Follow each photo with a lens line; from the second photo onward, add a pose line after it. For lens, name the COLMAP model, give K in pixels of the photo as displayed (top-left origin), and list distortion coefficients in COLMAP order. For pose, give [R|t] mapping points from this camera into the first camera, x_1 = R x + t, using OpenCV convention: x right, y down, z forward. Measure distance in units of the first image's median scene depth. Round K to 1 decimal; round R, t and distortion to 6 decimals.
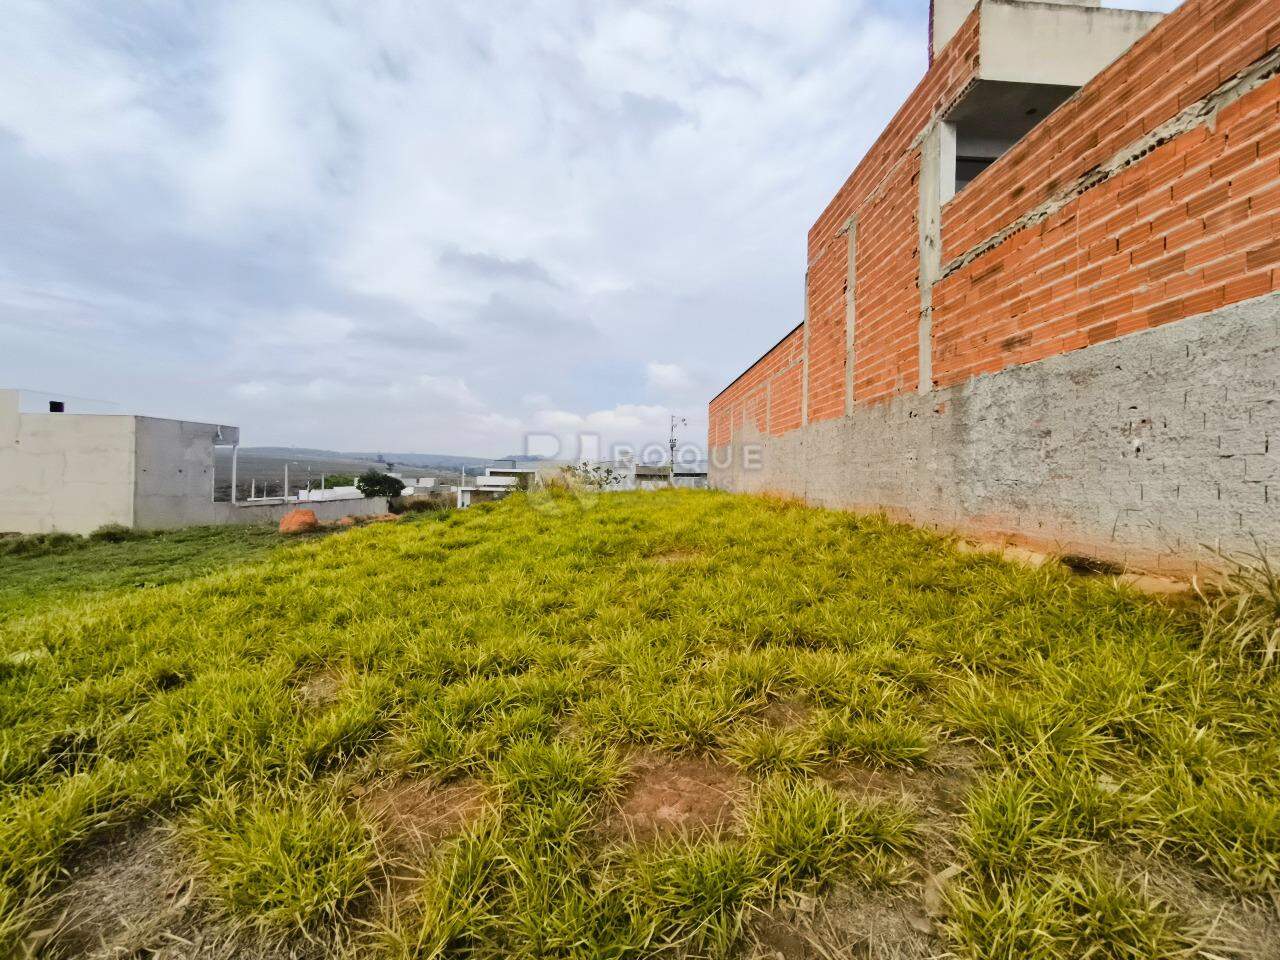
lens RADIAL K [[558.5, 0, 646.1], [0, 558.5, 472.8], [0, 0, 1]] dist [-0.000700, 0.000783]
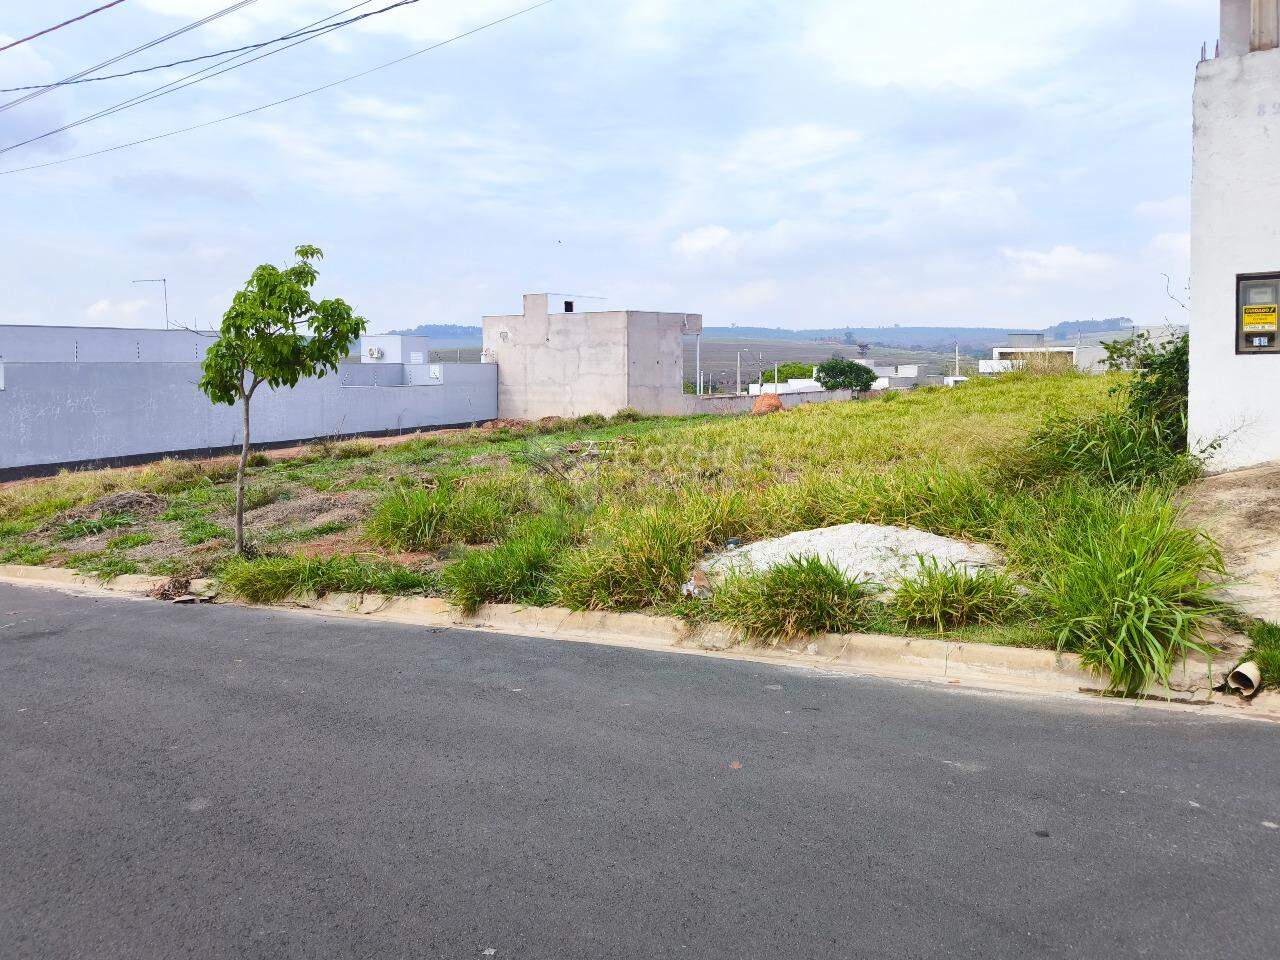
lens RADIAL K [[935.8, 0, 635.2], [0, 935.8, 390.7], [0, 0, 1]] dist [0.026325, 0.000299]
pose [[0.784210, -0.003731, -0.620484, 0.235967], [0.026146, 0.999292, 0.027037, 0.002130], [0.619944, -0.037426, 0.783753, -0.449206]]
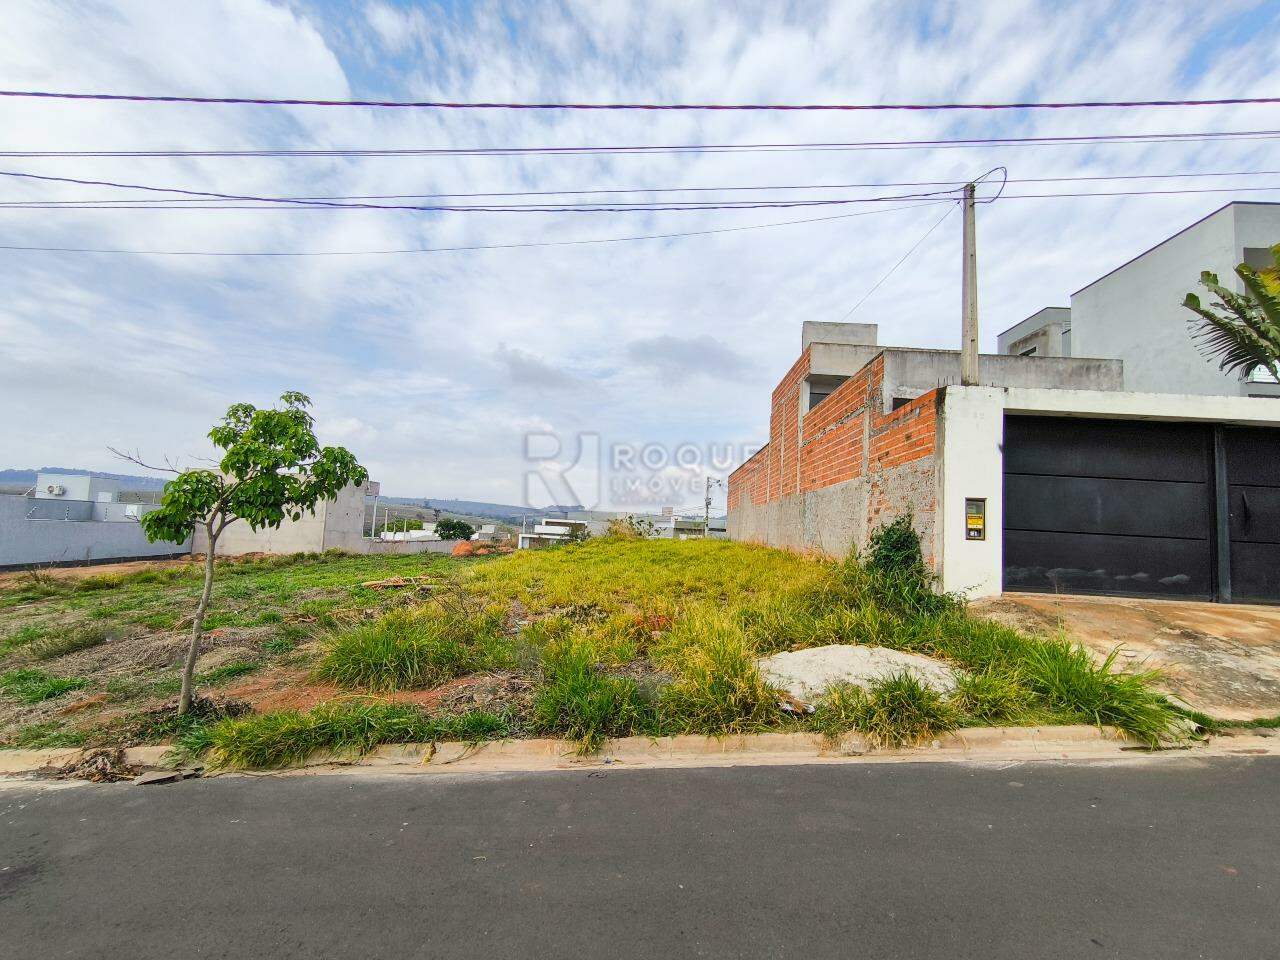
lens RADIAL K [[566.7, 0, 640.0], [0, 566.7, 480.0], [0, 0, 1]] dist [-0.004852, -0.000002]
pose [[0.996189, 0.024936, -0.083576, 0.016172], [-0.031641, 0.996302, -0.079888, 0.001209], [0.081275, 0.082228, 0.993294, -0.452240]]
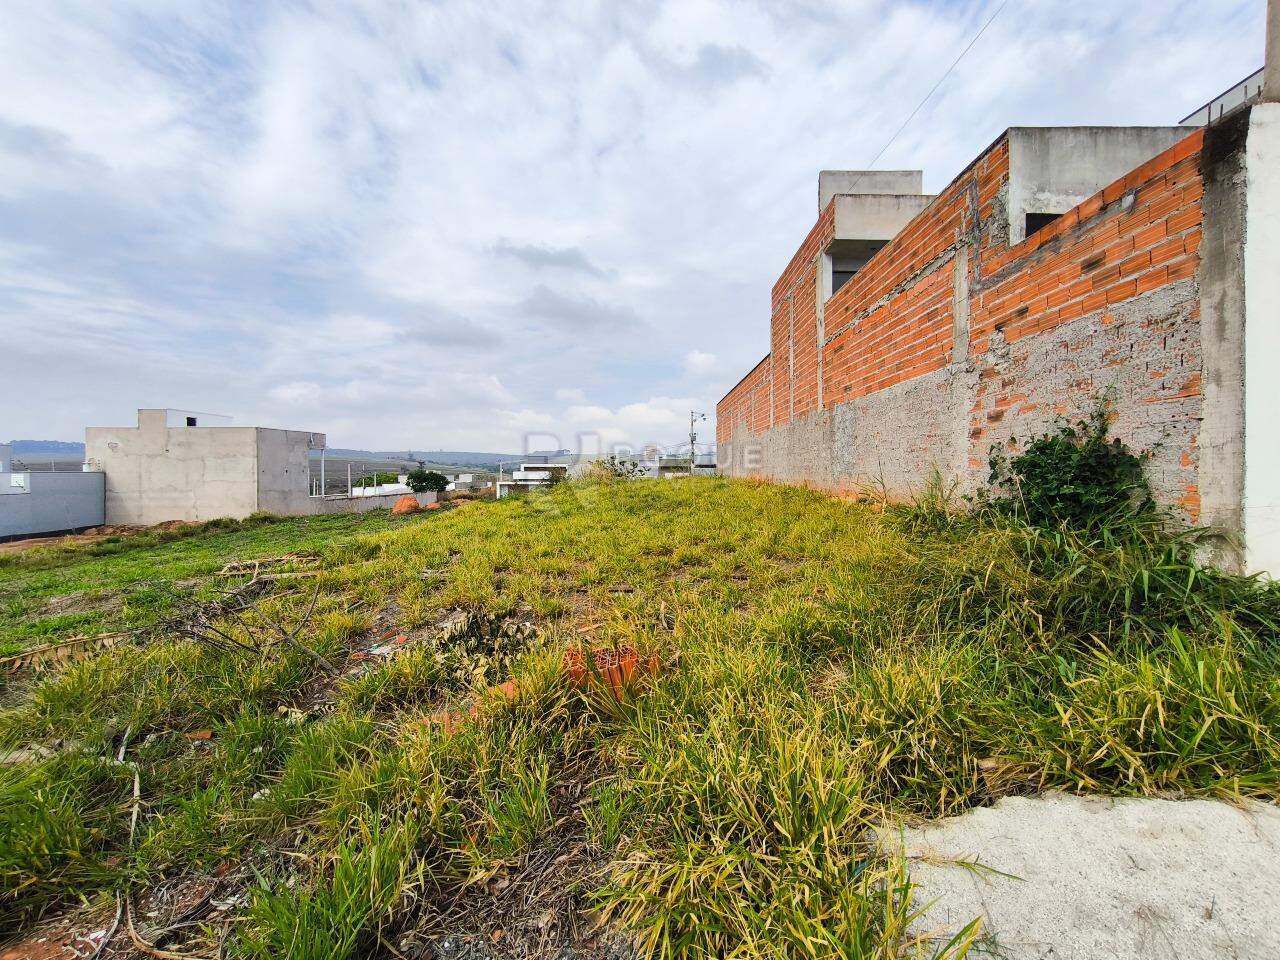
lens RADIAL K [[558.5, 0, 646.1], [0, 558.5, 472.8], [0, 0, 1]] dist [-0.000700, 0.000783]
pose [[0.998722, -0.021730, -0.045632, 0.015679], [0.022328, 0.999671, 0.012624, 0.003211], [0.045343, -0.013626, 0.998879, -0.239589]]
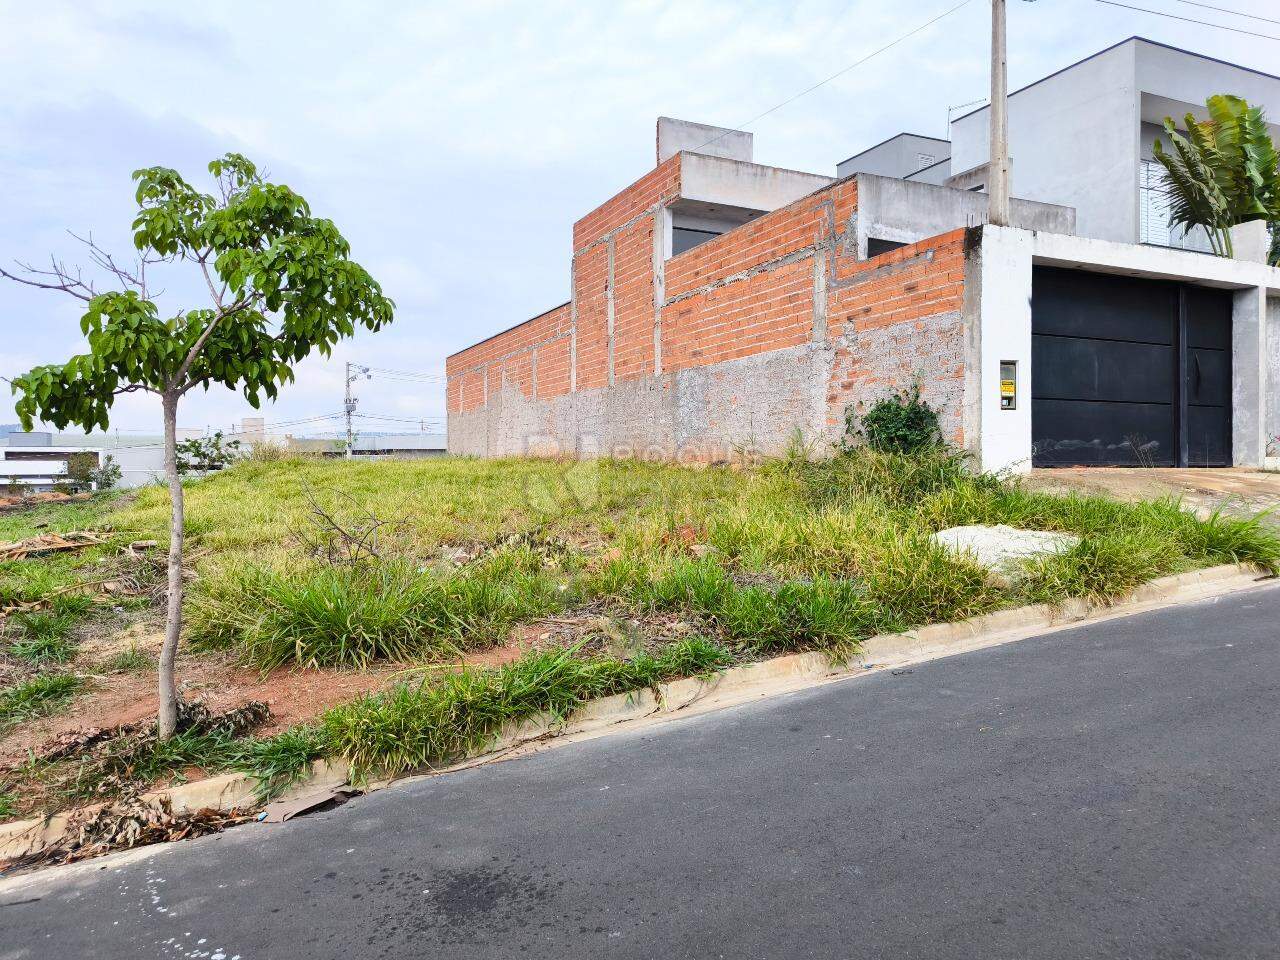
lens RADIAL K [[924.9, 0, 648.6], [0, 924.9, 465.0], [0, 0, 1]] dist [0.029631, 0.000990]
pose [[0.919387, -0.020433, 0.392824, -0.186014], [0.015998, 0.999766, 0.014560, 0.024057], [-0.393030, -0.007102, 0.919498, -0.465945]]
